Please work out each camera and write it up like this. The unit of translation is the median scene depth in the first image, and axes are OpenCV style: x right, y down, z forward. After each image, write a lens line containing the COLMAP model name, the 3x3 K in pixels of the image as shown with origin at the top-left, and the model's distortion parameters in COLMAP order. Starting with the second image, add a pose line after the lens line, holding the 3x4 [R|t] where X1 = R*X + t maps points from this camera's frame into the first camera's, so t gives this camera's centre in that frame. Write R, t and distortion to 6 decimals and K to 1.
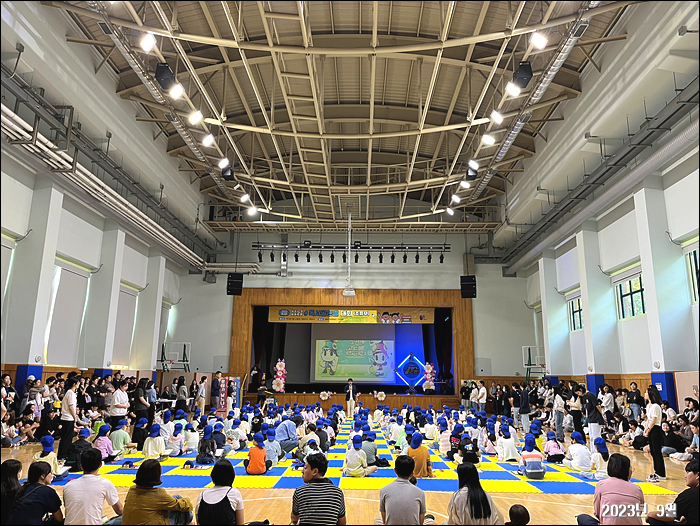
lens RADIAL K [[533.5, 0, 350.2], [0, 533.5, 262.6], [0, 0, 1]] dist [0.027300, -0.001633]
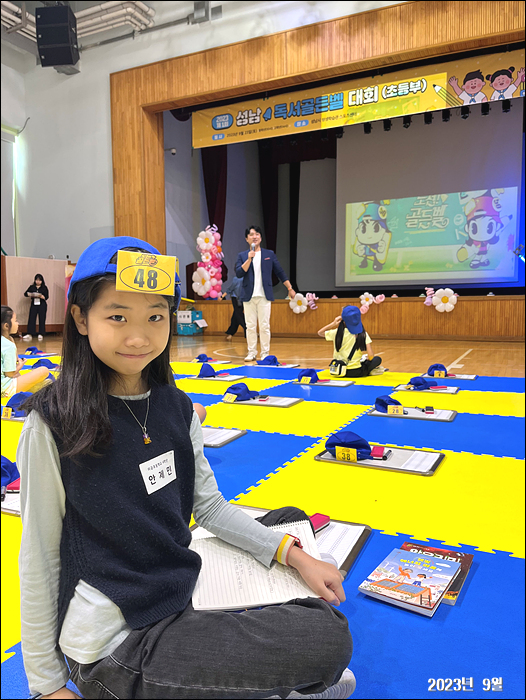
lens RADIAL K [[533.5, 0, 264.7], [0, 533.5, 349.5], [0, 0, 1]] dist [0.027300, -0.001633]
pose [[0.909611, 0.013882, -0.415229, 0.092257], [0.105014, 0.959305, 0.262118, 0.162145], [0.401970, -0.282031, 0.871136, 0.582432]]
